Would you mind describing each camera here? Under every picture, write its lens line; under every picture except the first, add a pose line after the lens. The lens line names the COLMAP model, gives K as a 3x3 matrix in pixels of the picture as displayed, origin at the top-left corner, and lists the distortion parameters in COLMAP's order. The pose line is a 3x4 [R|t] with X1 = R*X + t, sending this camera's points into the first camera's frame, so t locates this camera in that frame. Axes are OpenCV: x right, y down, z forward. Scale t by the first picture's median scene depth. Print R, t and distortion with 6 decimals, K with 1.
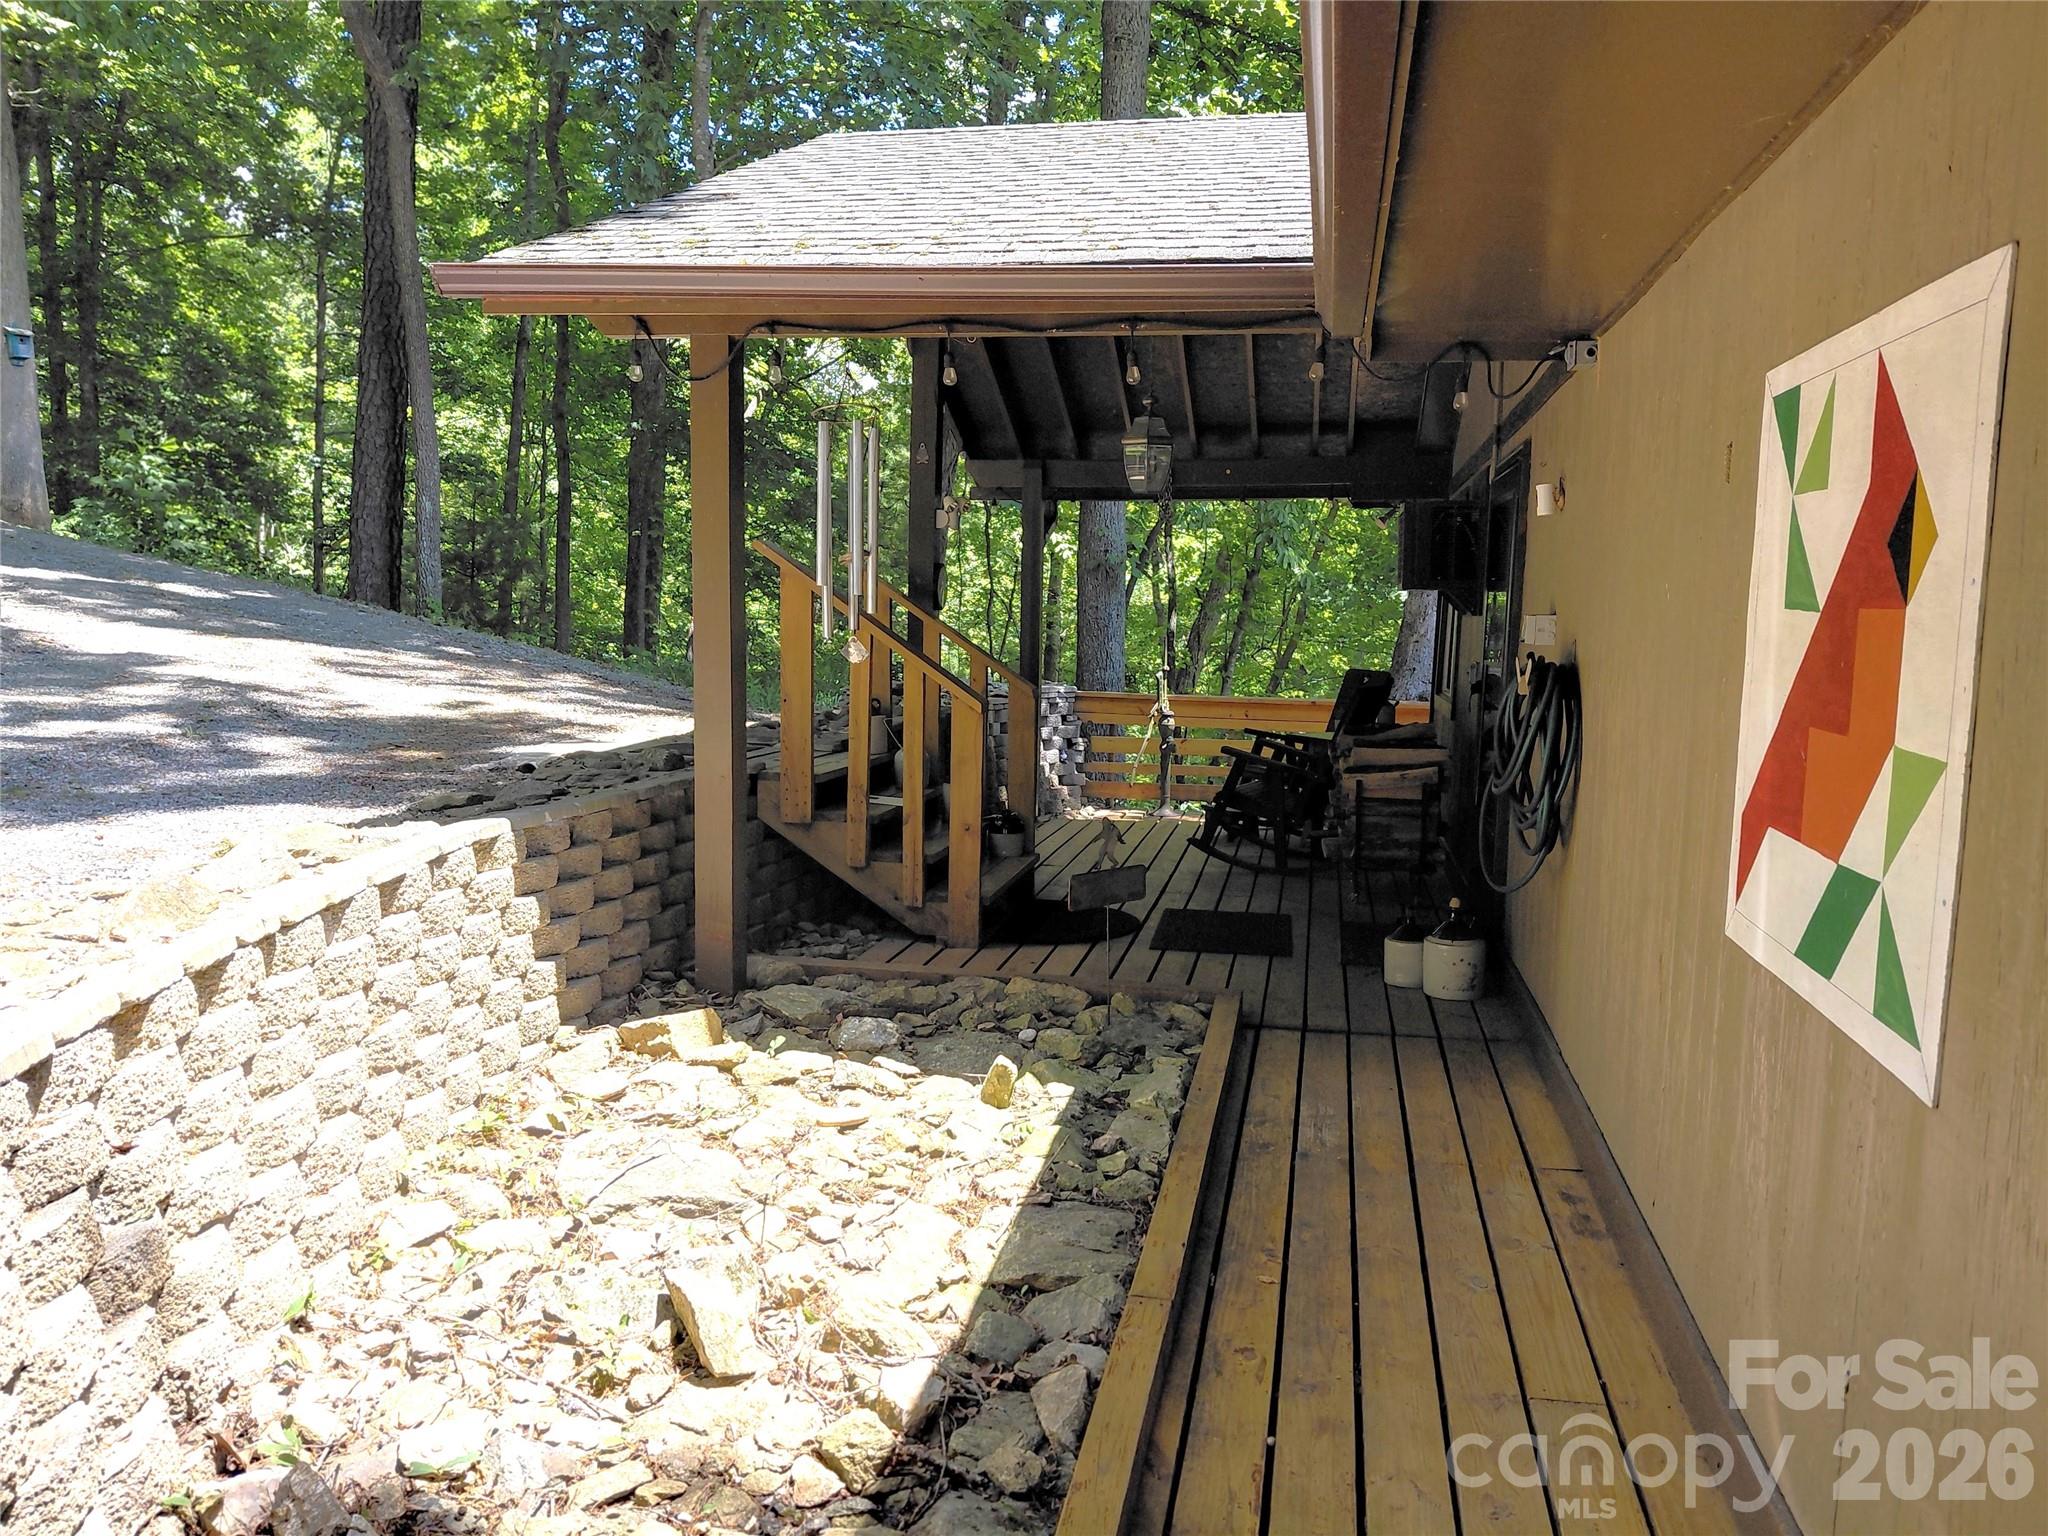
lens RADIAL K [[1573.6, 0, 1026.4], [0, 1573.6, 768.2], [0, 0, 1]] dist [-0.003273, -0.000226]
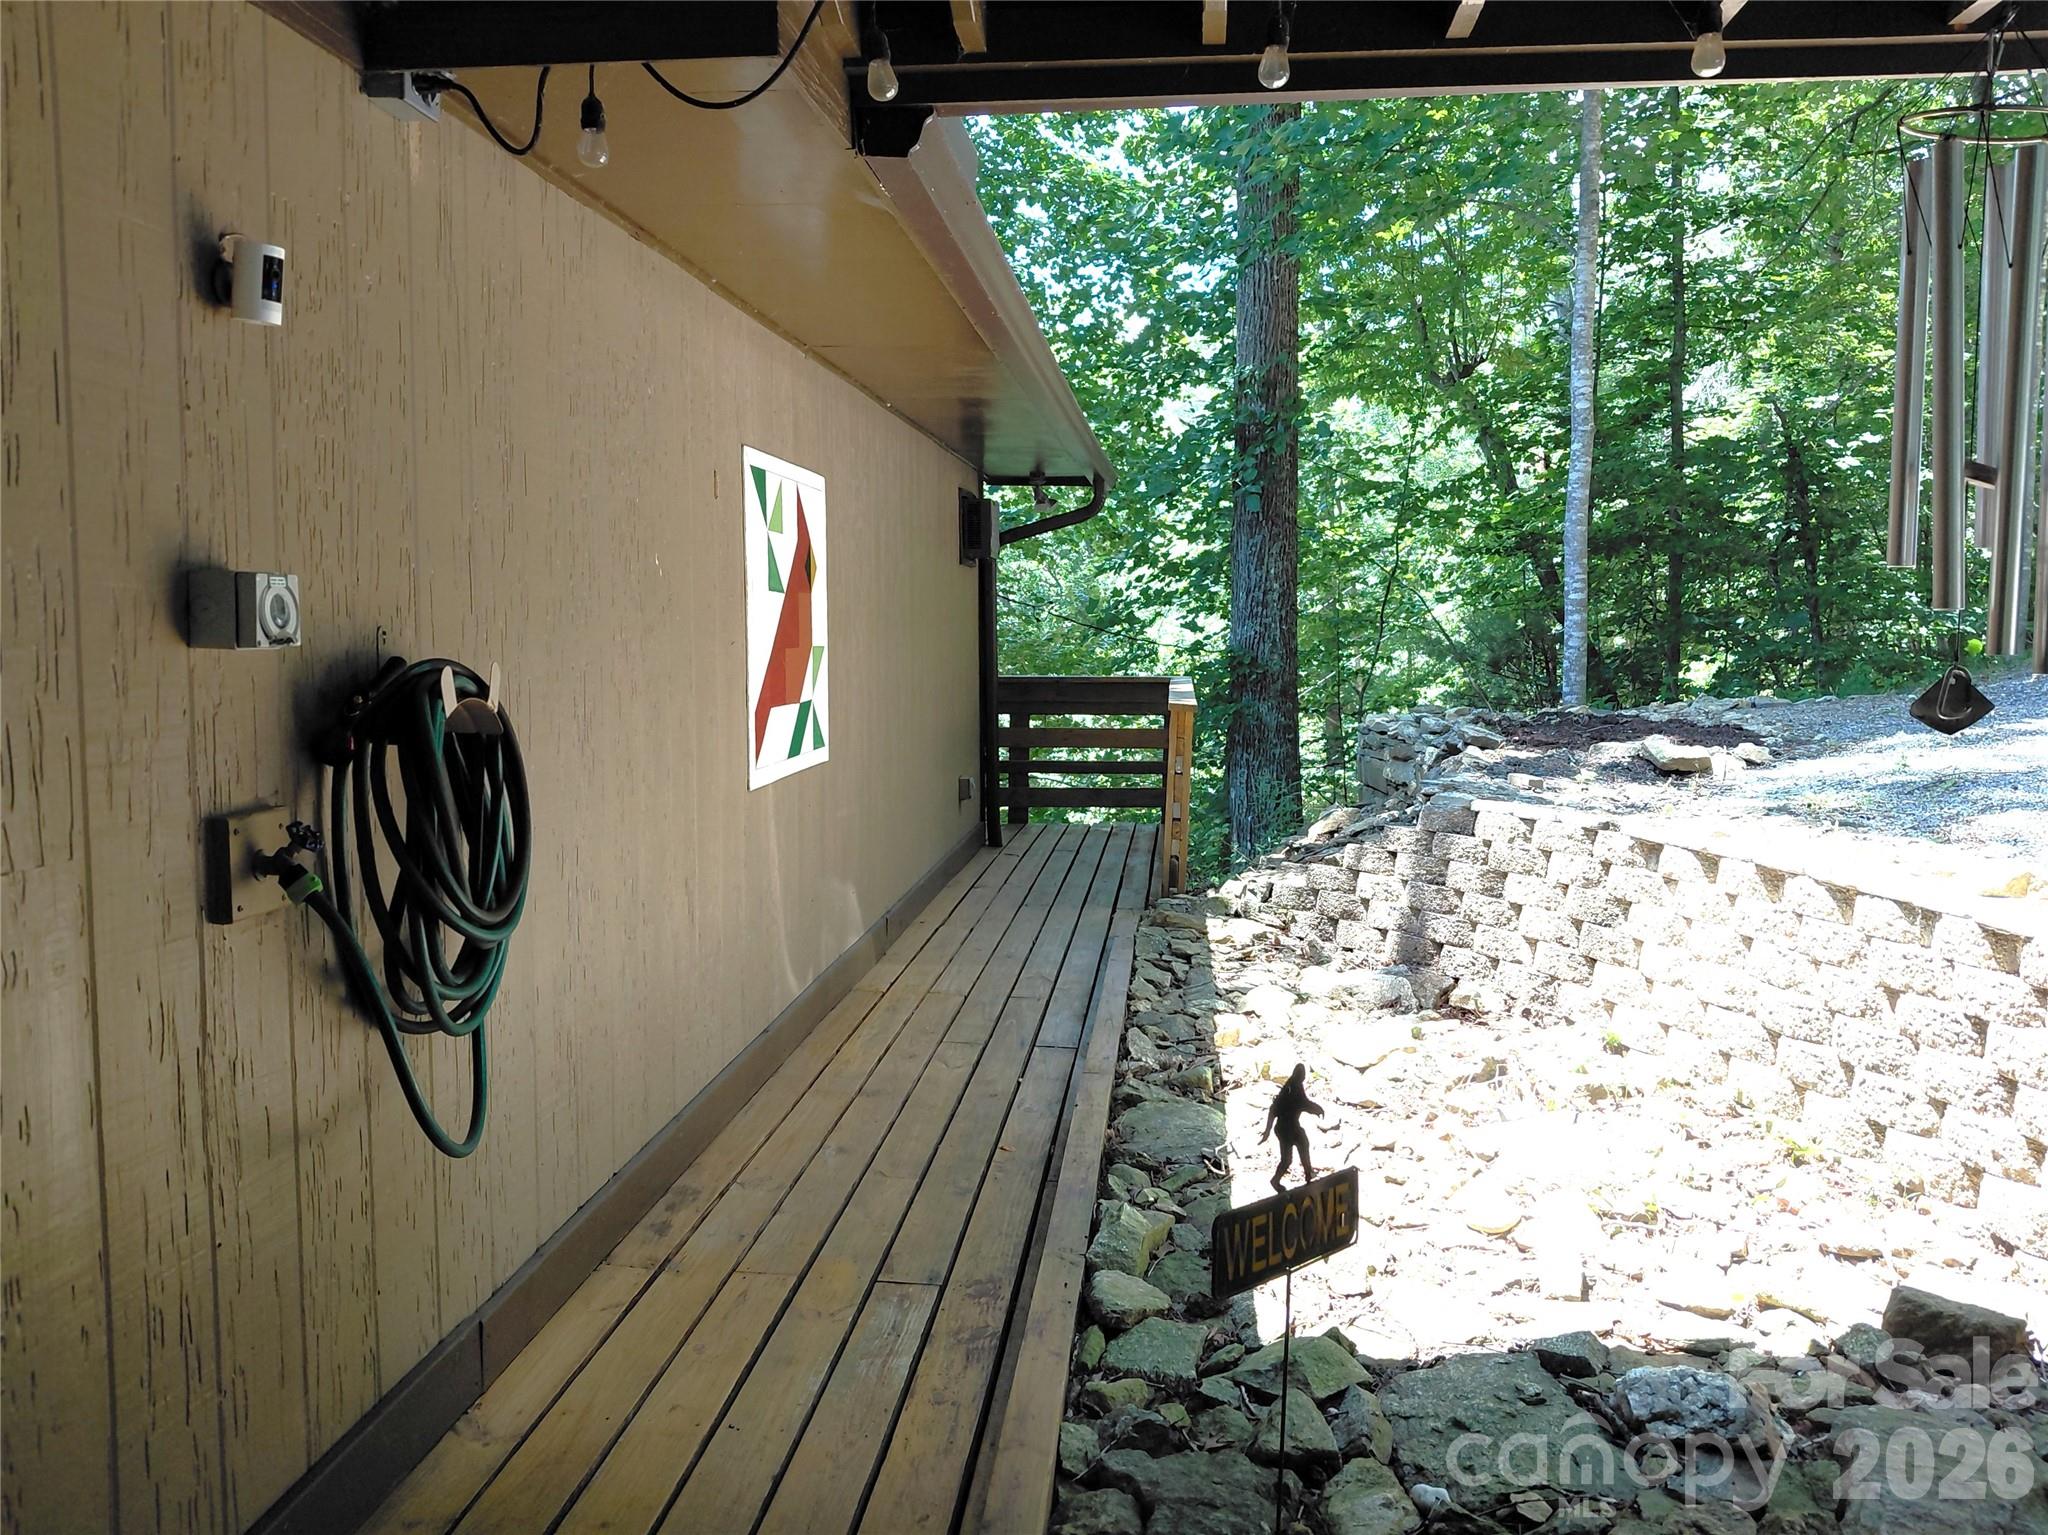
lens RADIAL K [[1573.6, 0, 1025.7], [0, 1573.6, 760.7], [0, 0, 1]] dist [-0.003273, -0.000226]
pose [[-0.995706, -0.012671, -0.091706, 0.311238], [-0.030090, 0.981099, 0.191153, -0.242622], [0.087551, 0.193092, -0.977267, 2.599428]]
